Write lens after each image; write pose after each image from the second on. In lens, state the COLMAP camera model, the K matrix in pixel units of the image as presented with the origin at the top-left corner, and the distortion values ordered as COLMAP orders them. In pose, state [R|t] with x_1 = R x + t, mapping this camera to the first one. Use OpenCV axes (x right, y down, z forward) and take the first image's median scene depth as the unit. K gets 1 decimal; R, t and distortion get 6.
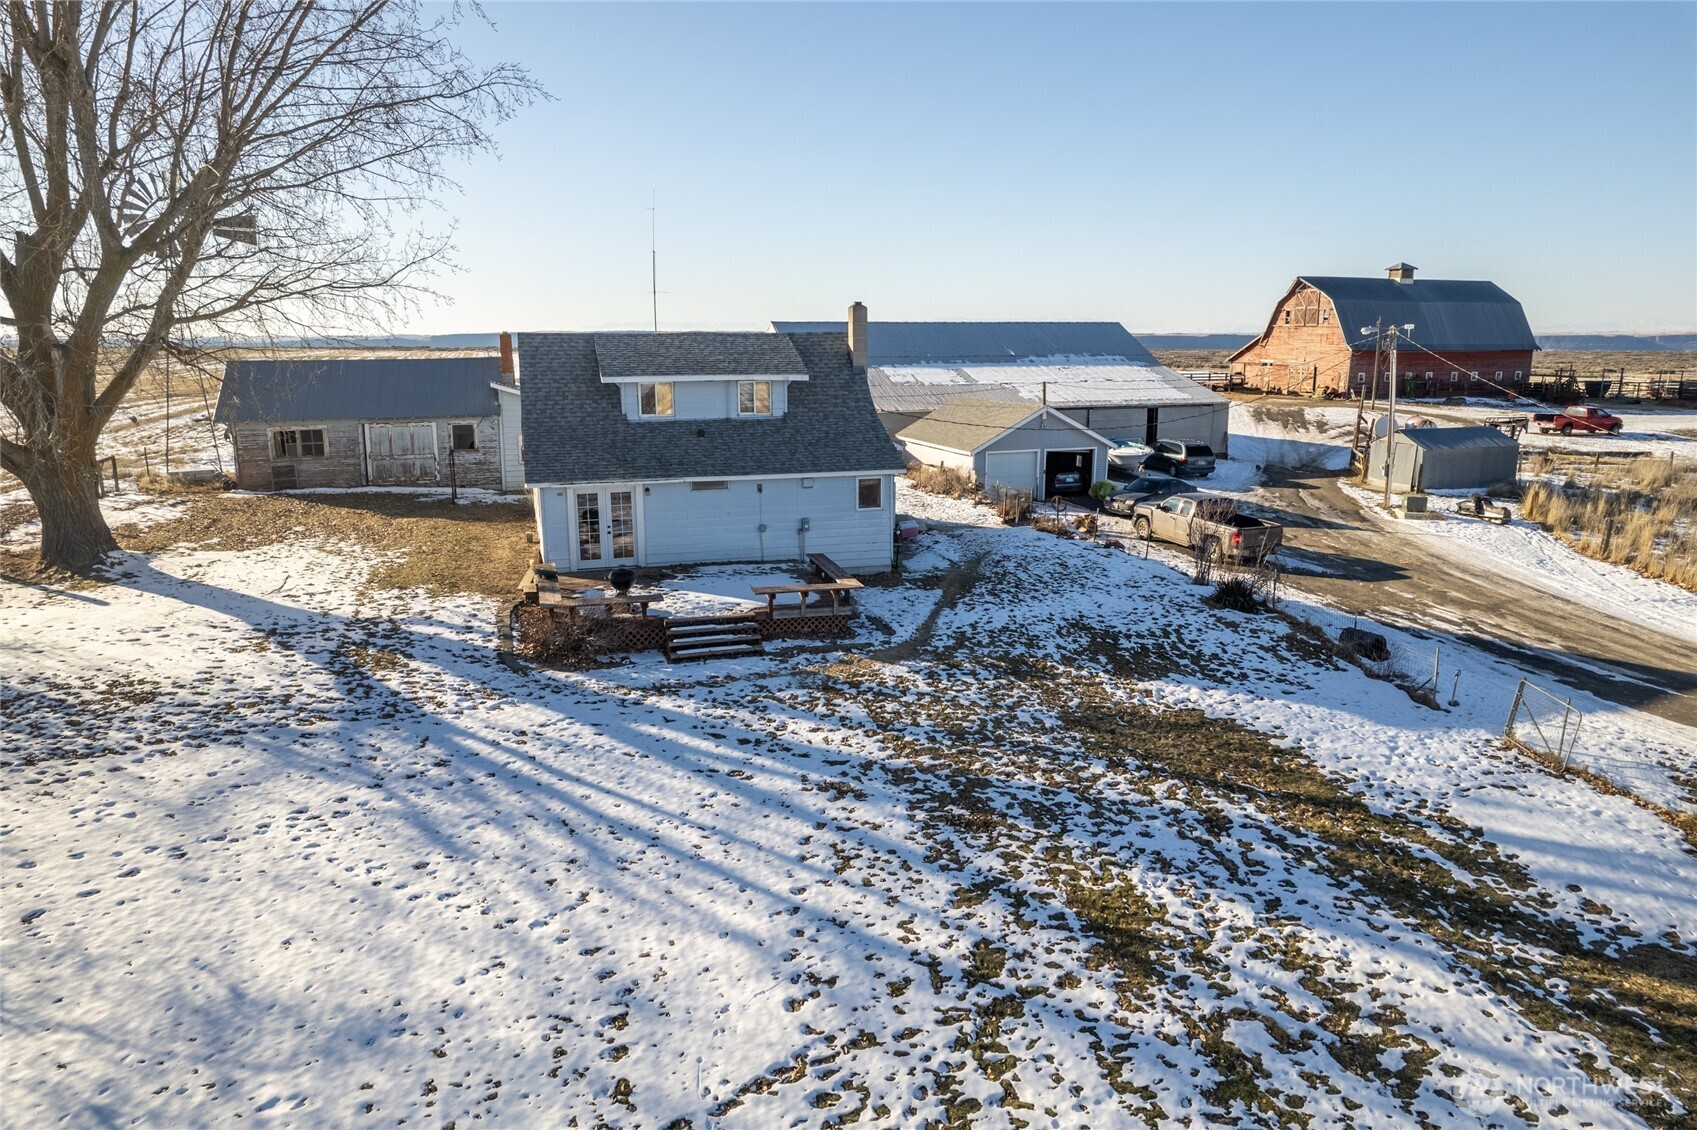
lens RADIAL K [[1087.4, 0, 881.1], [0, 1087.4, 570.6], [0, 0, 1]] dist [-0.064744, 0.054762]
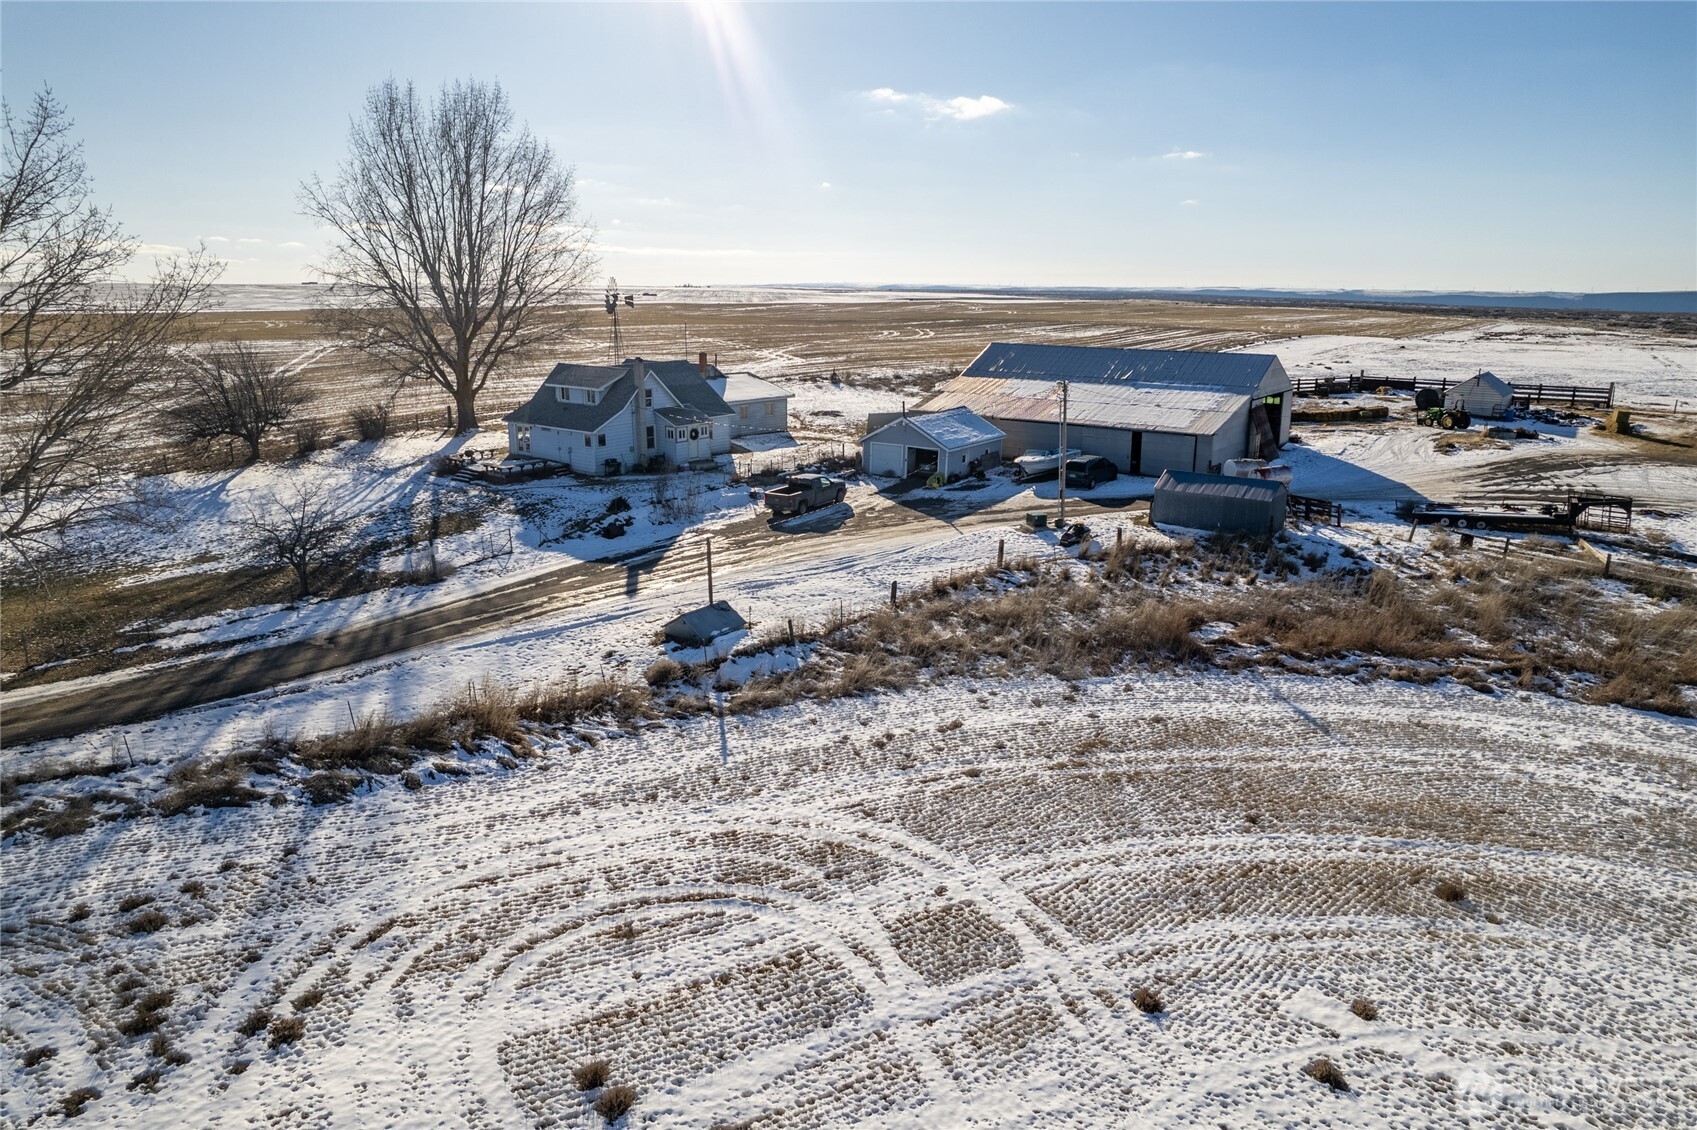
lens RADIAL K [[1087.4, 0, 853.2], [0, 1087.4, 556.9], [0, 0, 1]] dist [-0.064744, 0.054762]
pose [[0.557152, 0.207166, -0.804154, 2.361482], [-0.187271, 0.974781, 0.121374, -0.222468], [0.809019, 0.082972, 0.581897, 0.101902]]
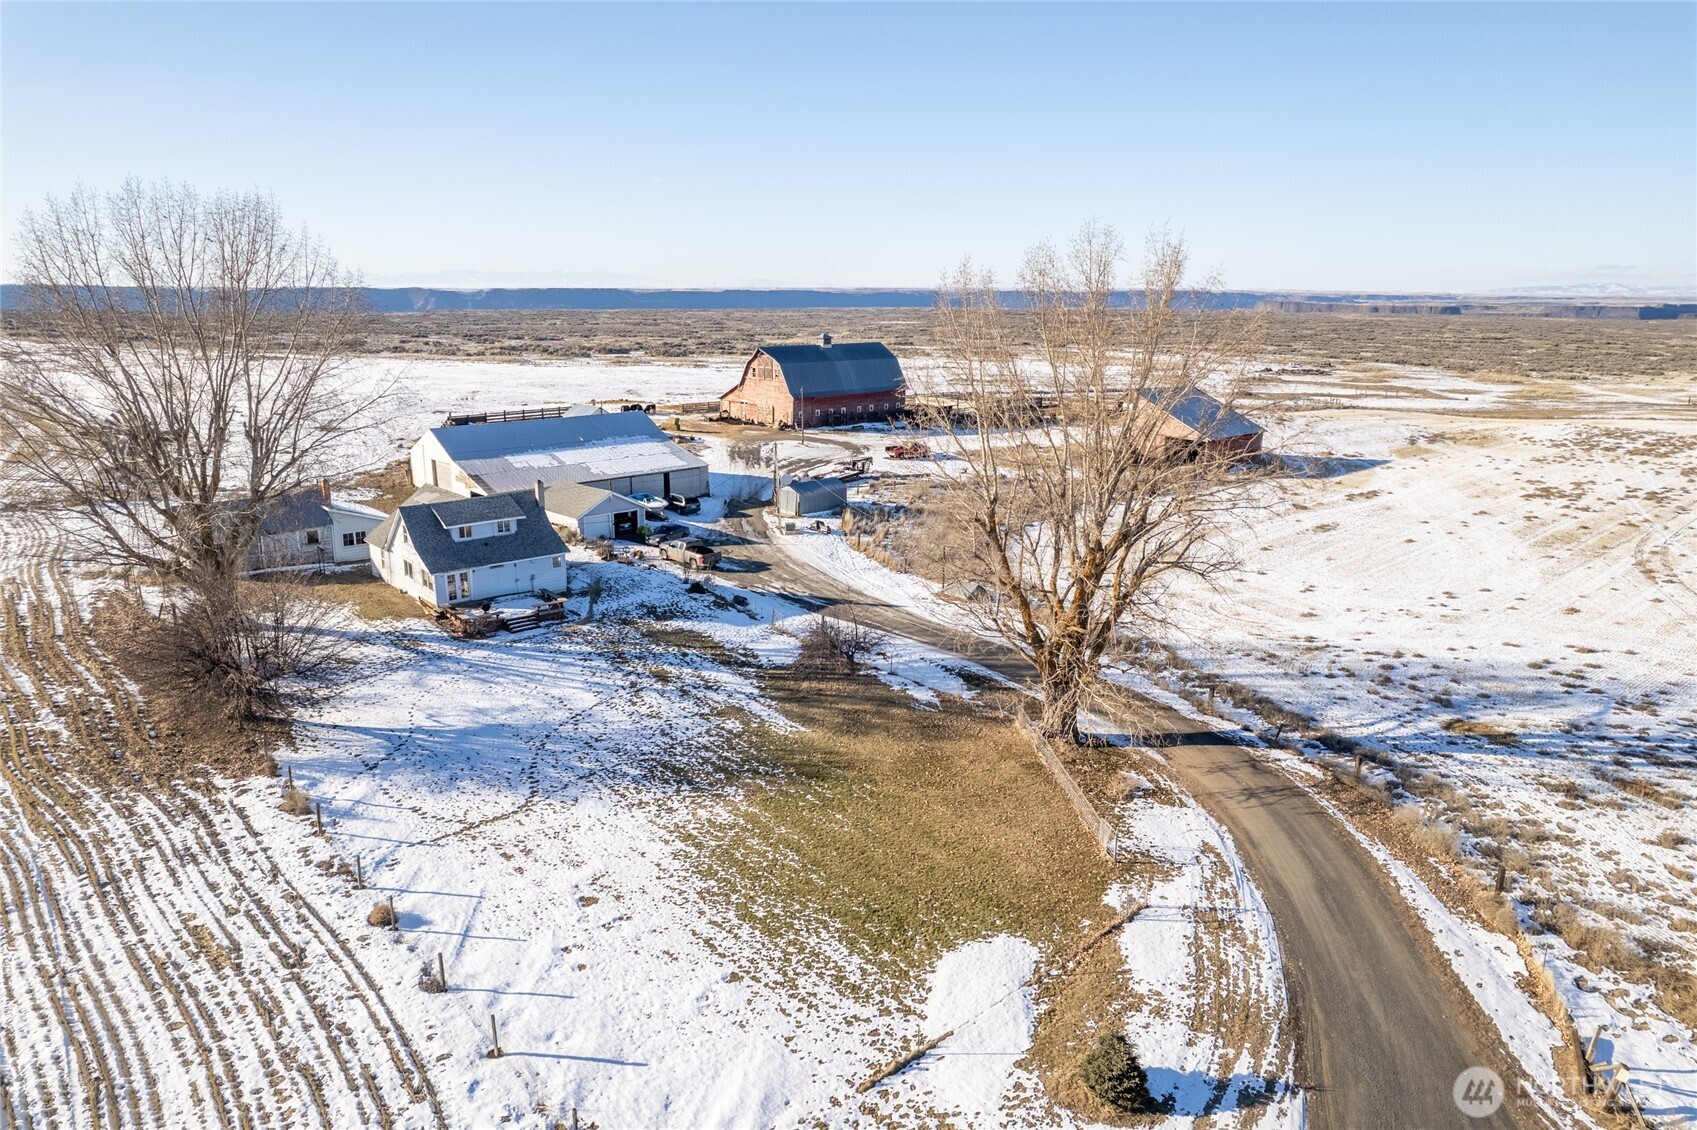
lens RADIAL K [[1087.4, 0, 851.7], [0, 1087.4, 573.5], [0, 0, 1]] dist [-0.064744, 0.054762]
pose [[0.920904, -0.099450, 0.376890, -0.358787], [0.082129, 0.994704, 0.061796, -0.154395], [-0.381040, -0.025955, 0.924194, -1.750988]]
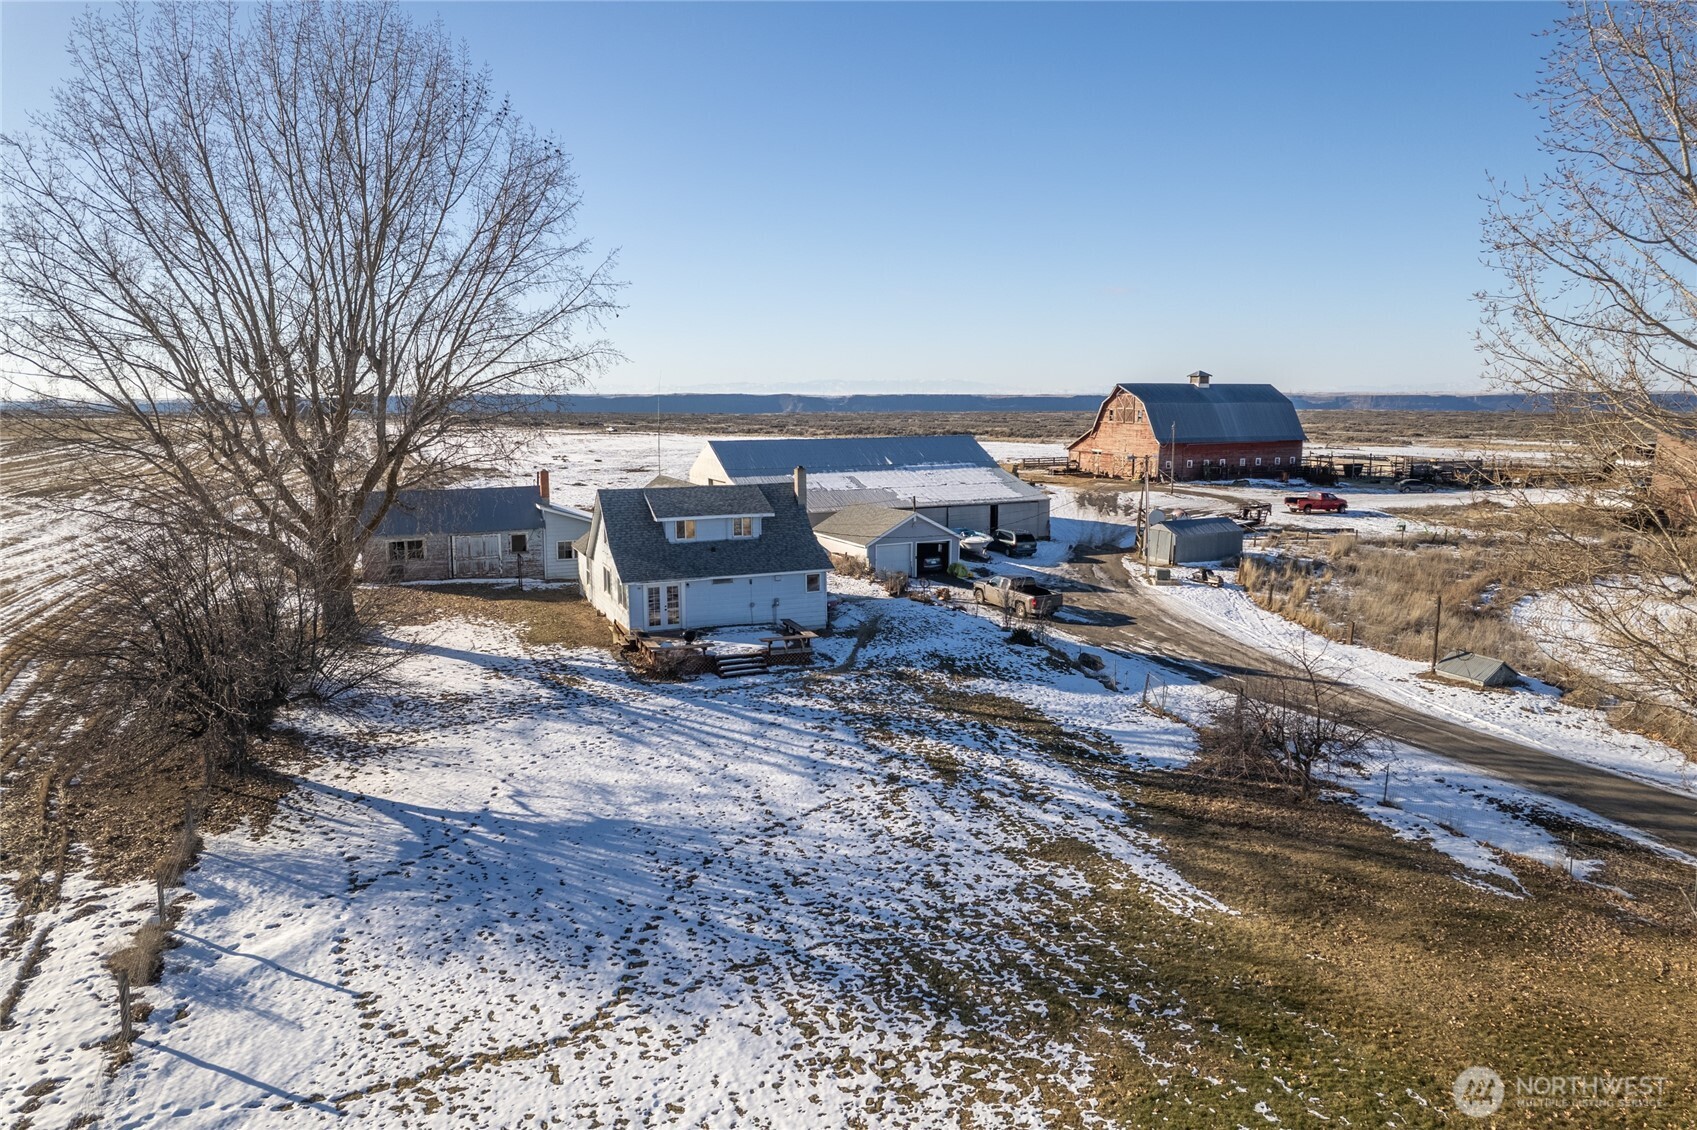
lens RADIAL K [[1087.4, 0, 864.7], [0, 1087.4, 564.4], [0, 0, 1]] dist [-0.064744, 0.054762]
pose [[0.995204, -0.019543, 0.095846, -0.099512], [0.025241, 0.997962, -0.058605, 0.002435], [-0.094505, 0.060743, 0.993670, -0.762138]]
